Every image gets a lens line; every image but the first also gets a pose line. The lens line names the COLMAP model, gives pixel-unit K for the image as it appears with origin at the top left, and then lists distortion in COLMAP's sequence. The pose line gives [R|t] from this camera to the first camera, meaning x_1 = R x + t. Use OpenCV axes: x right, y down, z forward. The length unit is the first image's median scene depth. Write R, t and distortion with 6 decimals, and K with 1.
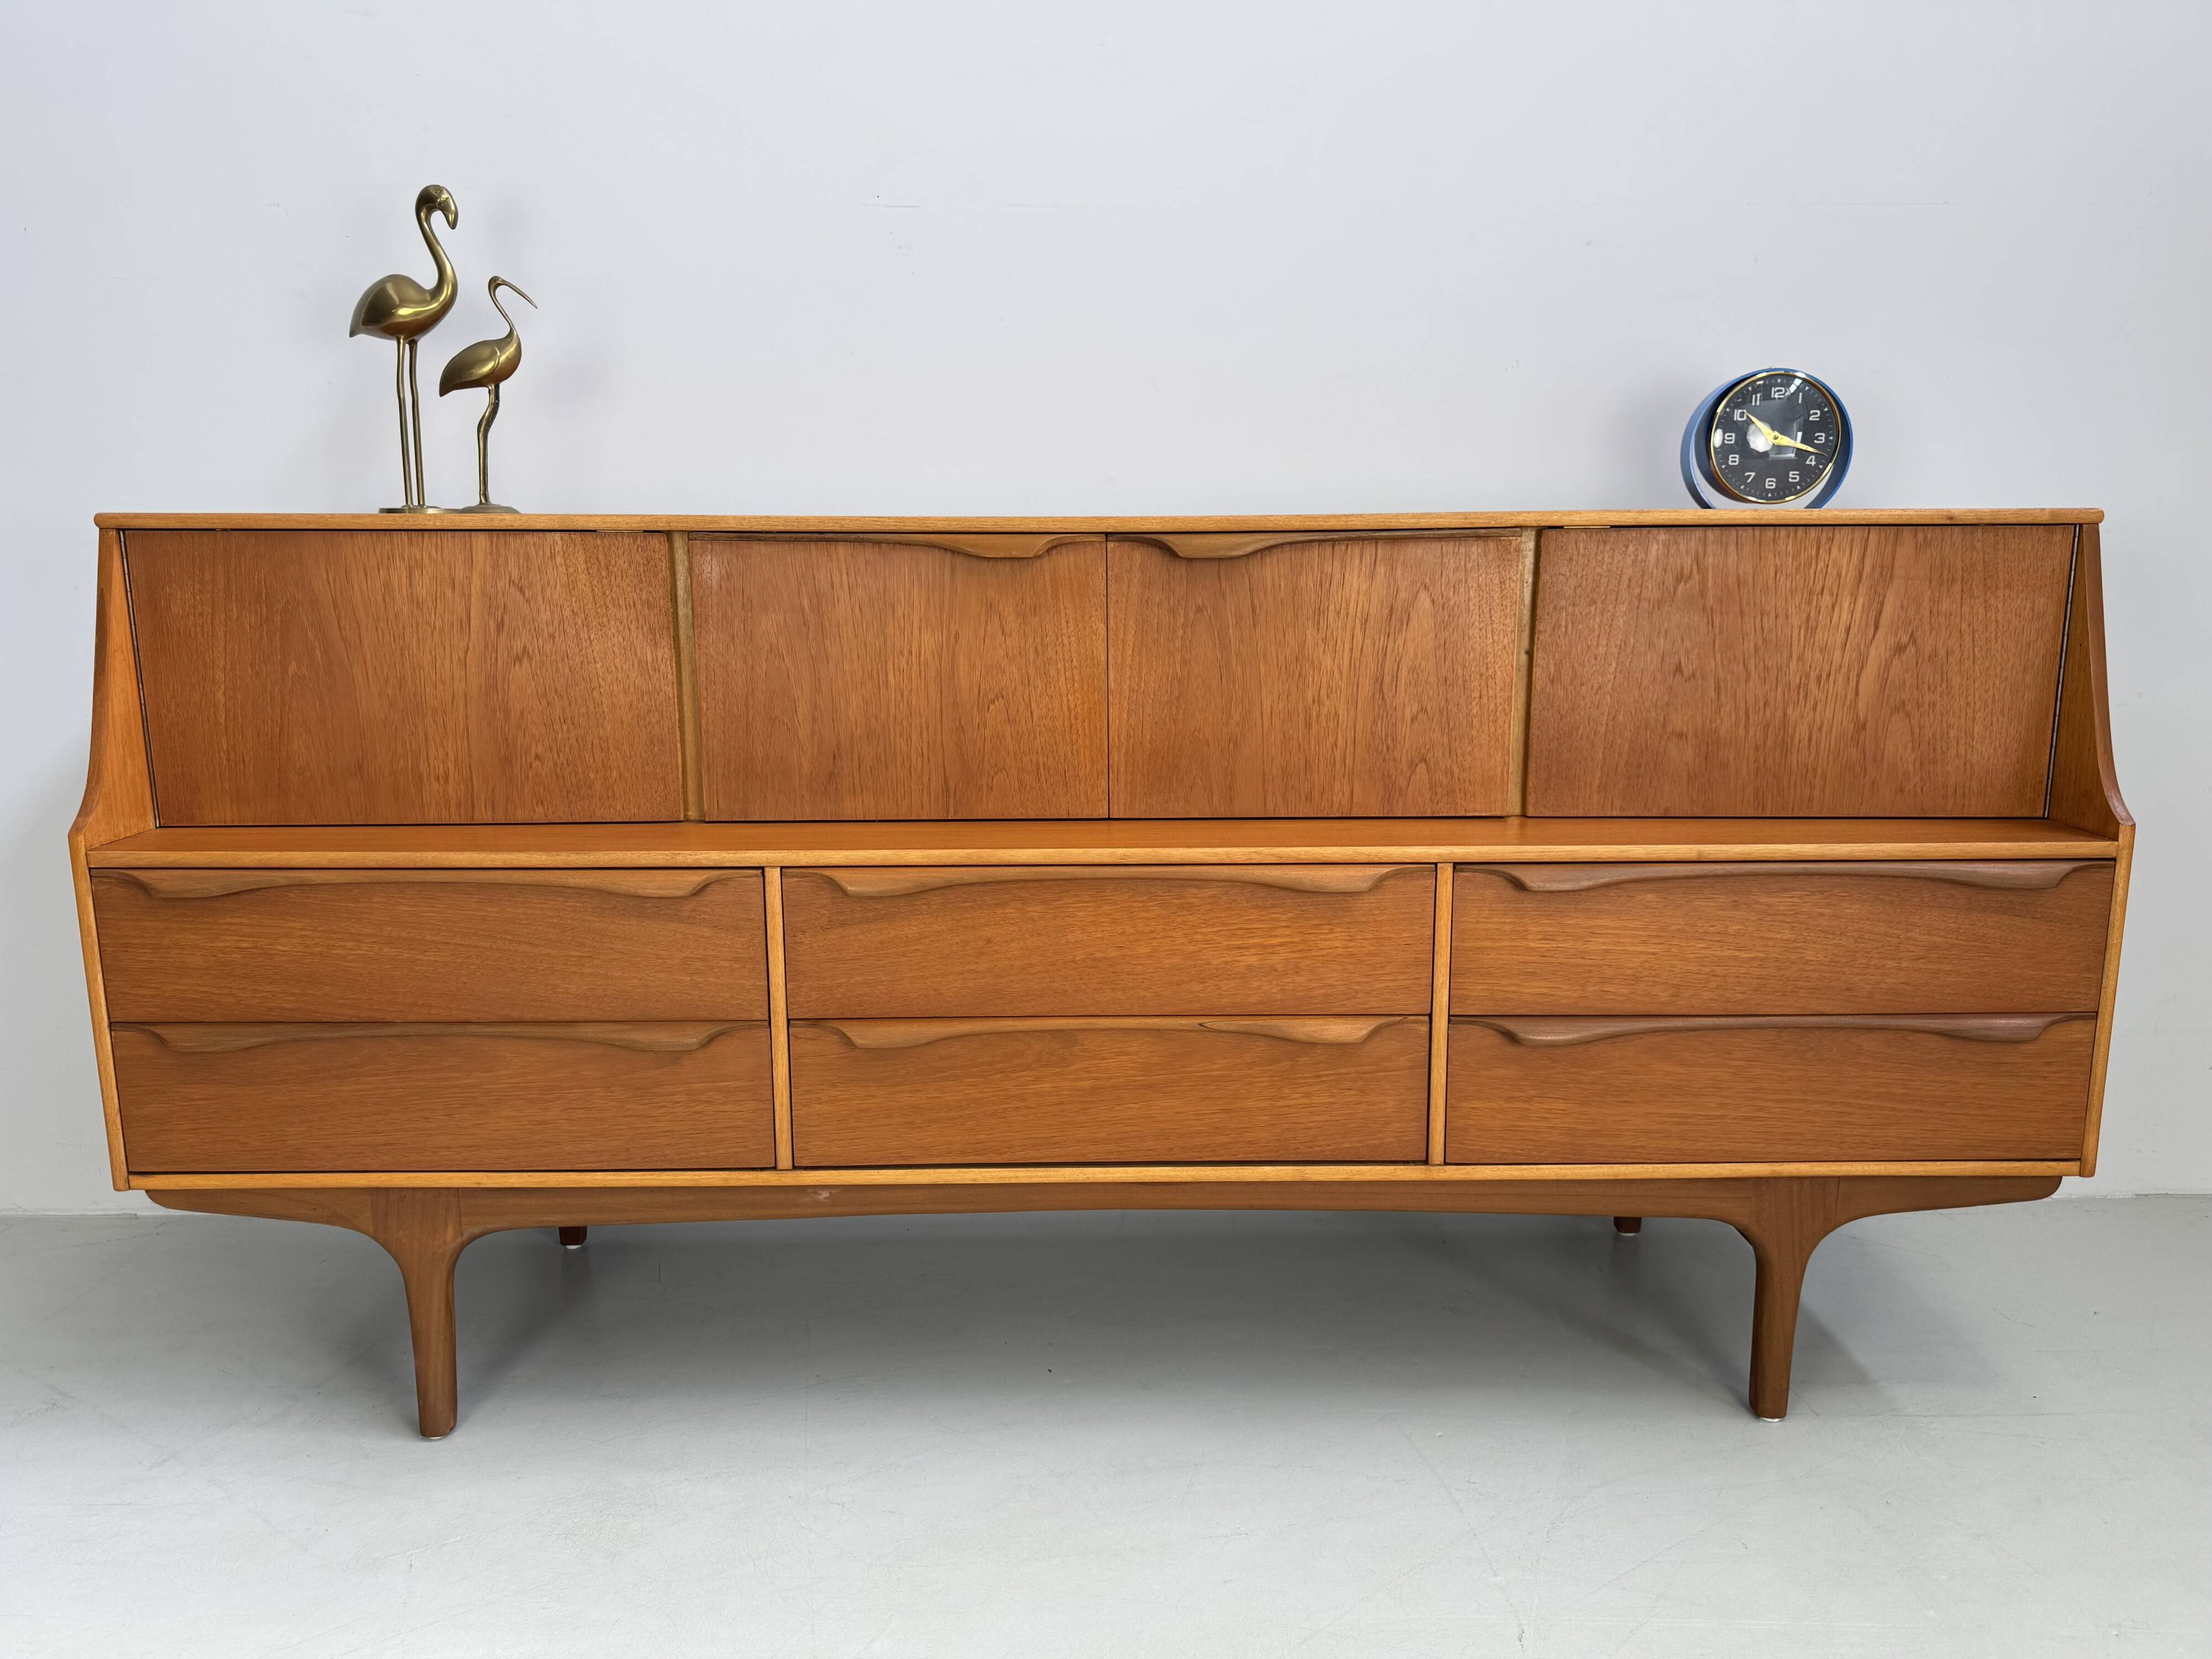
lens RADIAL K [[1578.6, 0, 1106.0], [0, 1578.6, 829.5], [0, 0, 1]] dist [0.147627, -0.259350]
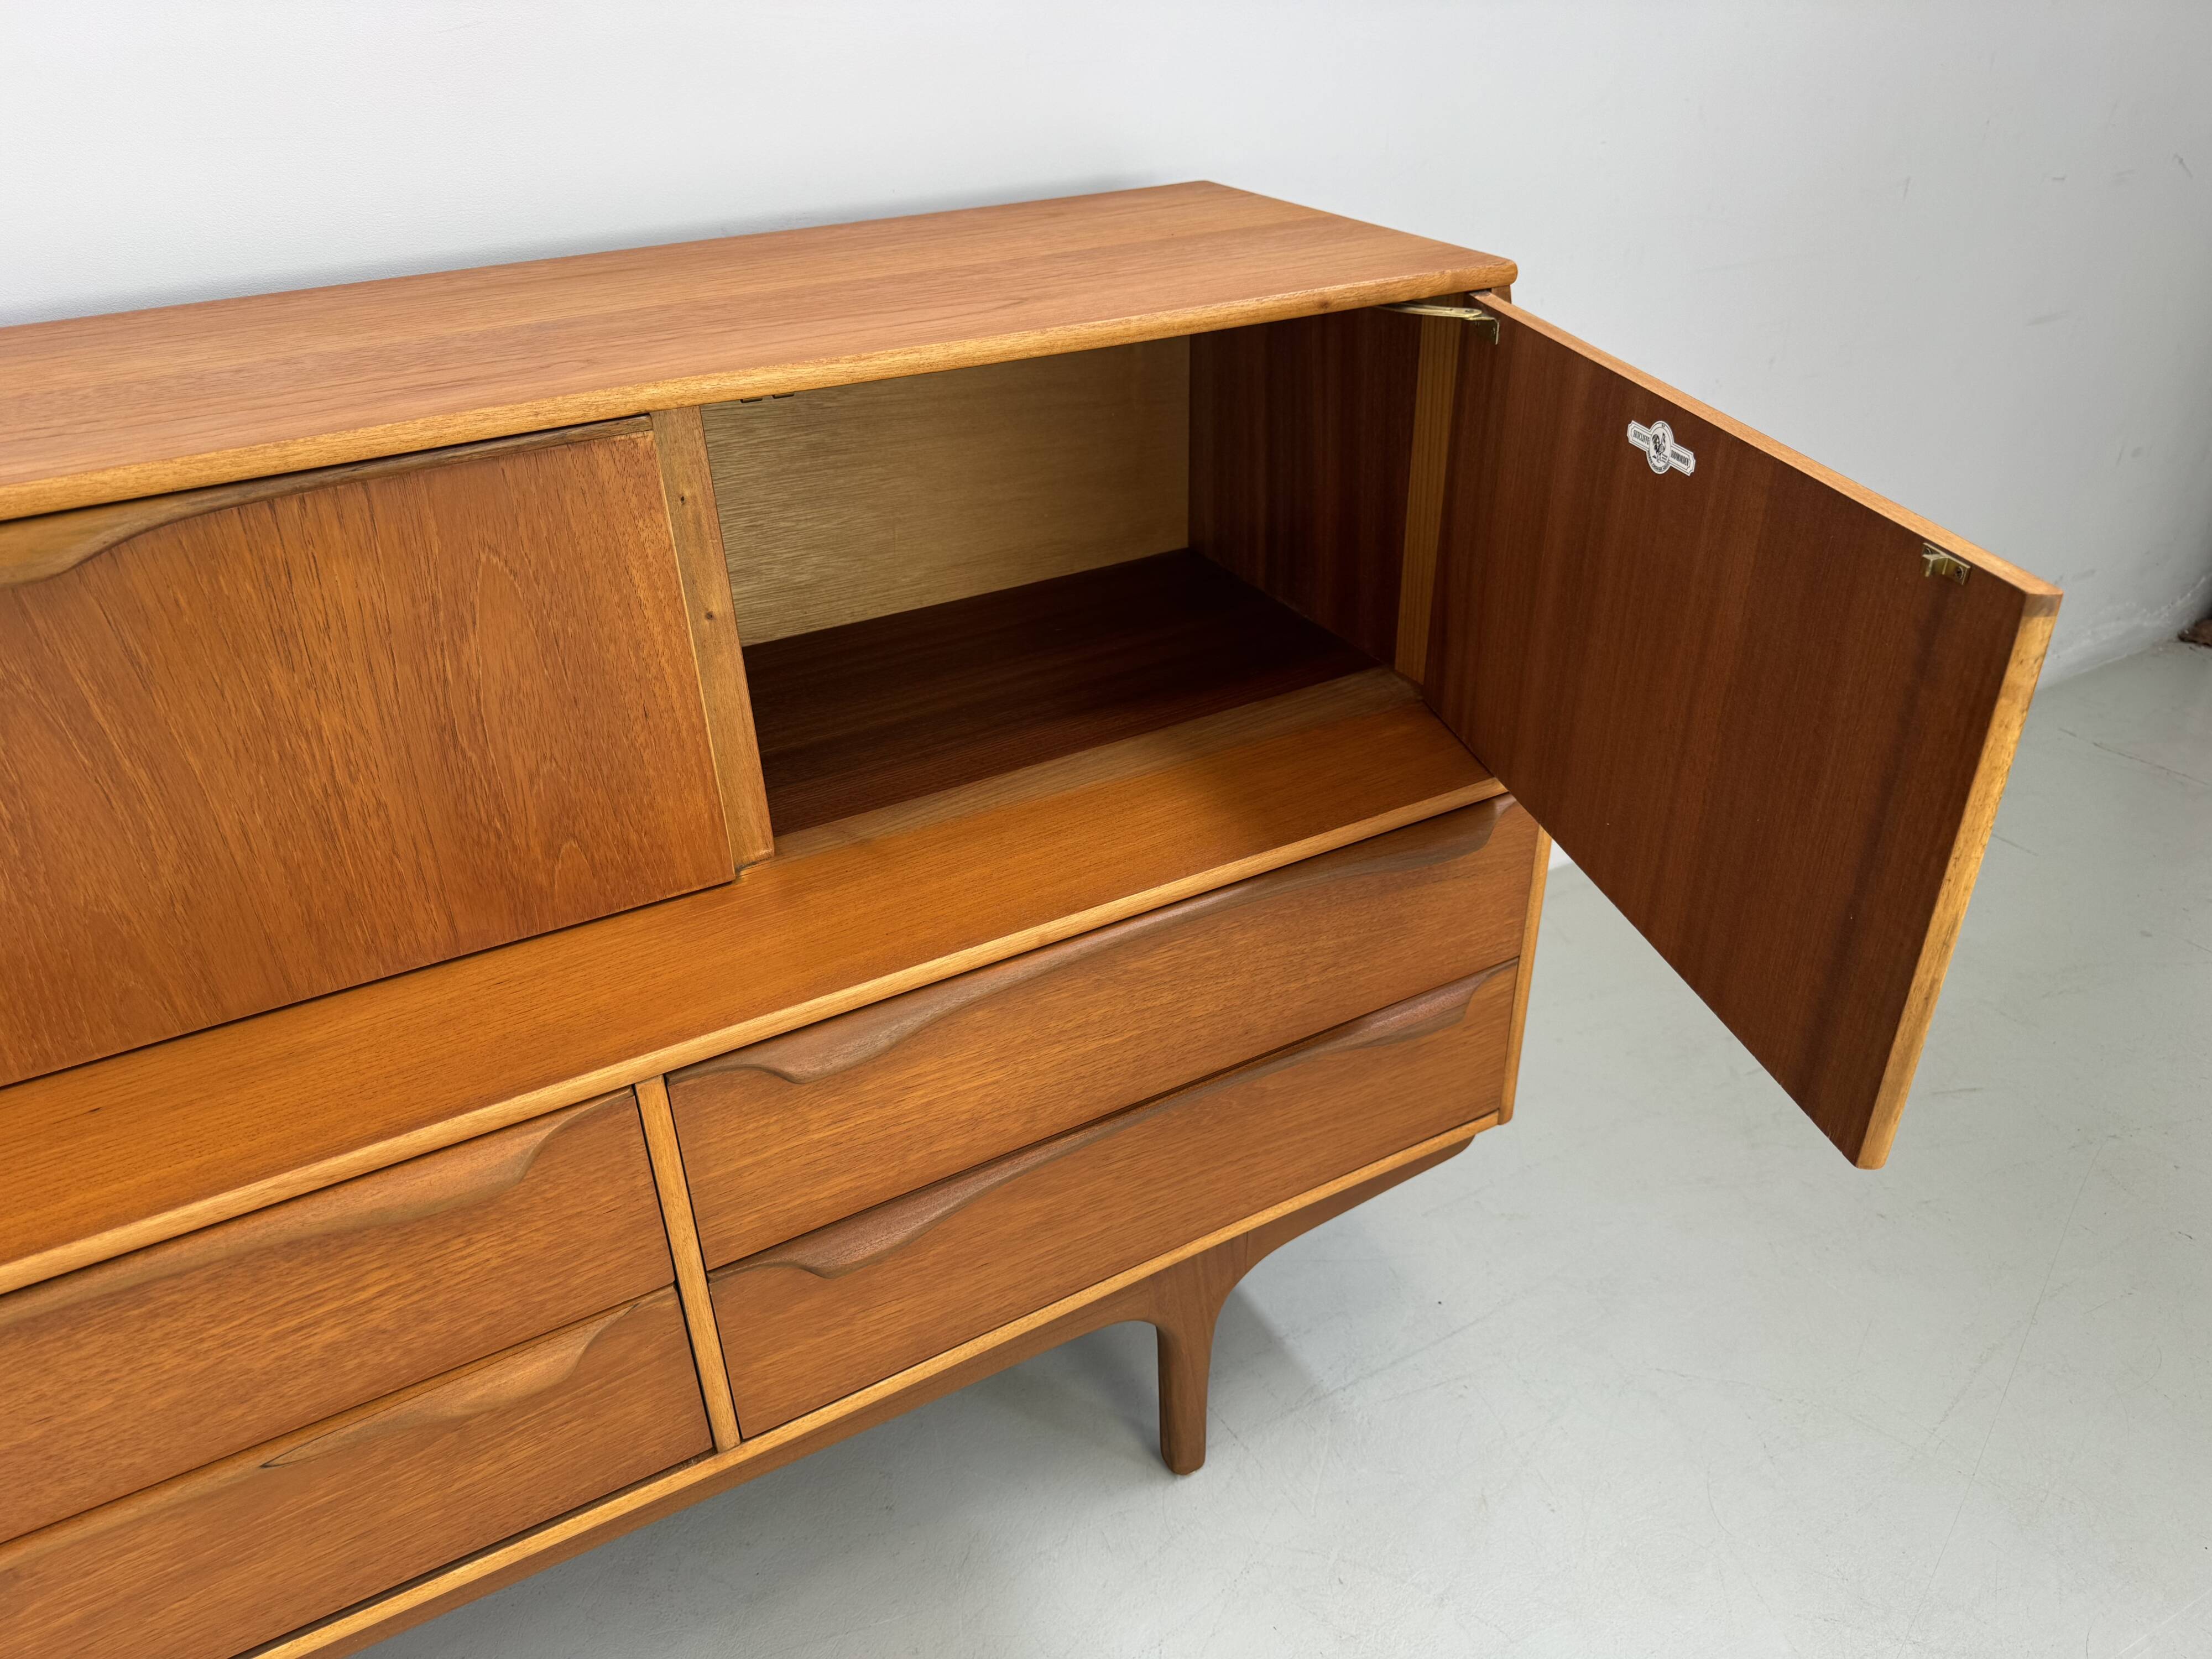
lens RADIAL K [[1594.8, 0, 1114.8], [0, 1594.8, 833.2], [0, 0, 1]] dist [0.000266, -0.008788]
pose [[0.875992, -0.262526, 0.404621, 0.147700], [0.108558, 0.924685, 0.364929, -0.239048], [-0.469950, -0.275751, 0.838516, 0.456258]]
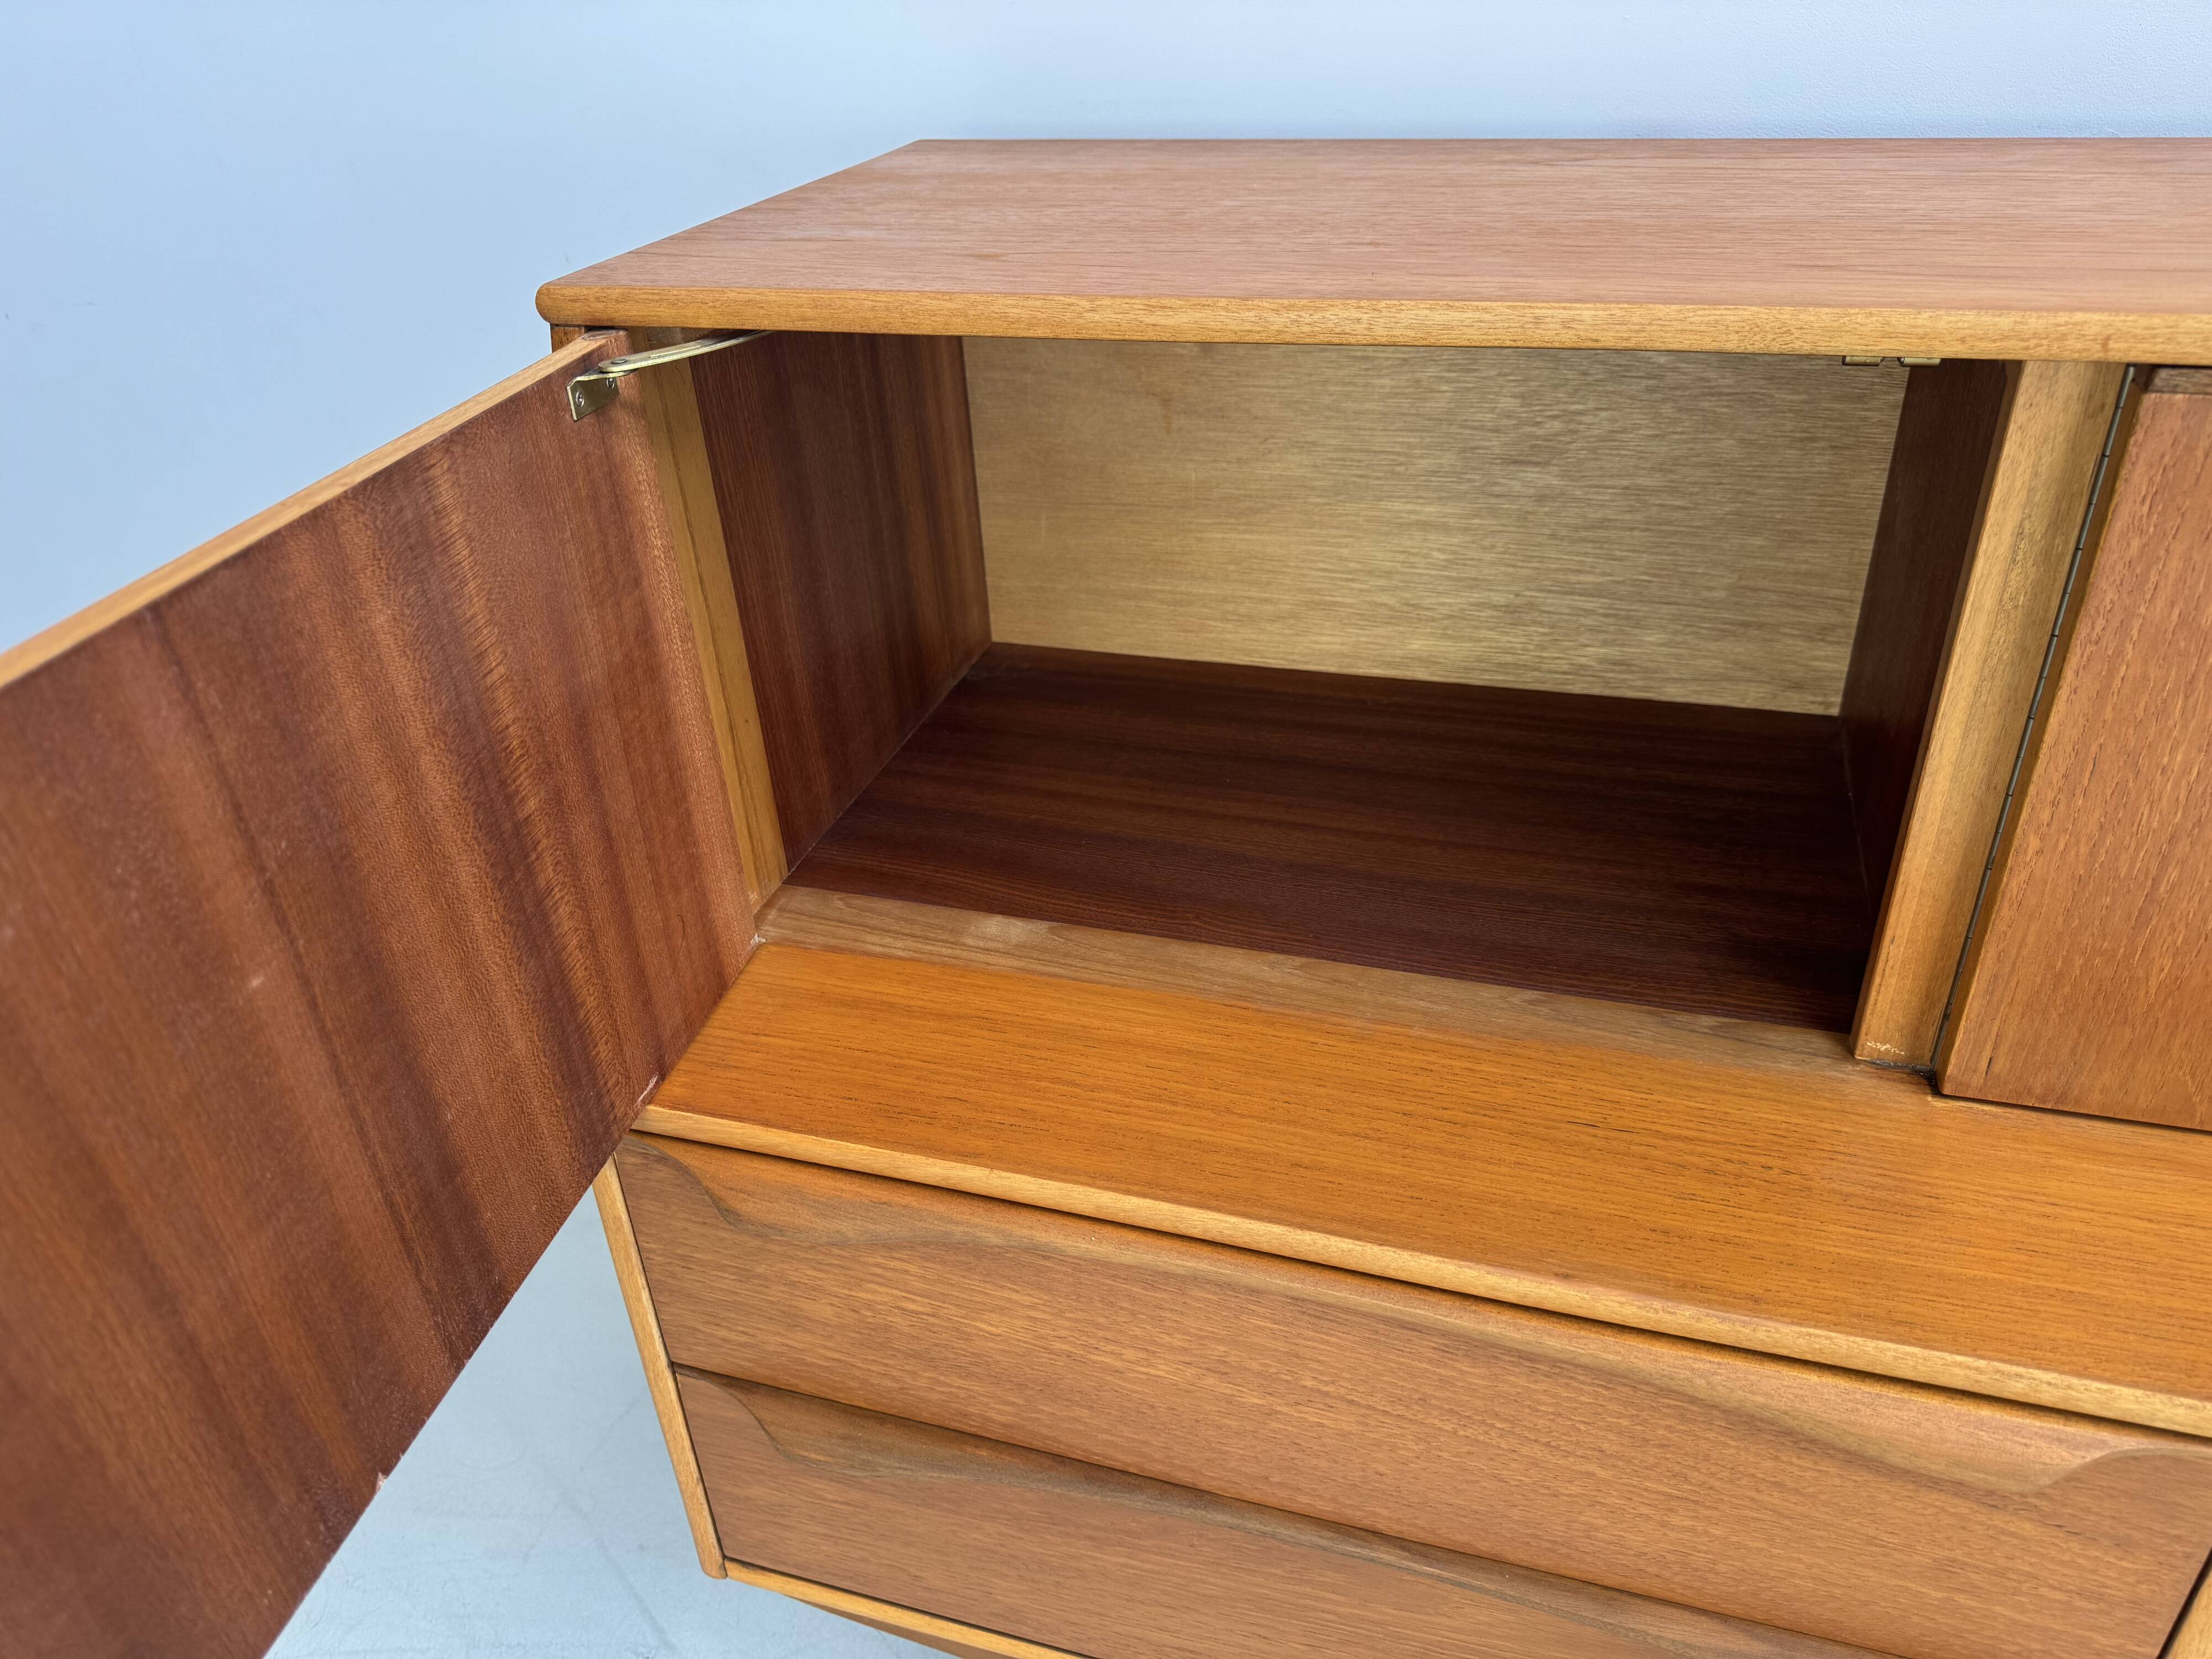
lens RADIAL K [[1563.8, 0, 1098.8], [0, 1563.8, 814.3], [0, 0, 1]] dist [0.000051, -0.025863]
pose [[0.948405, 0.121374, -0.292911, -0.359636], [-0.016647, 0.941616, 0.336276, -0.203920], [0.316625, -0.314050, 0.895054, 0.641635]]
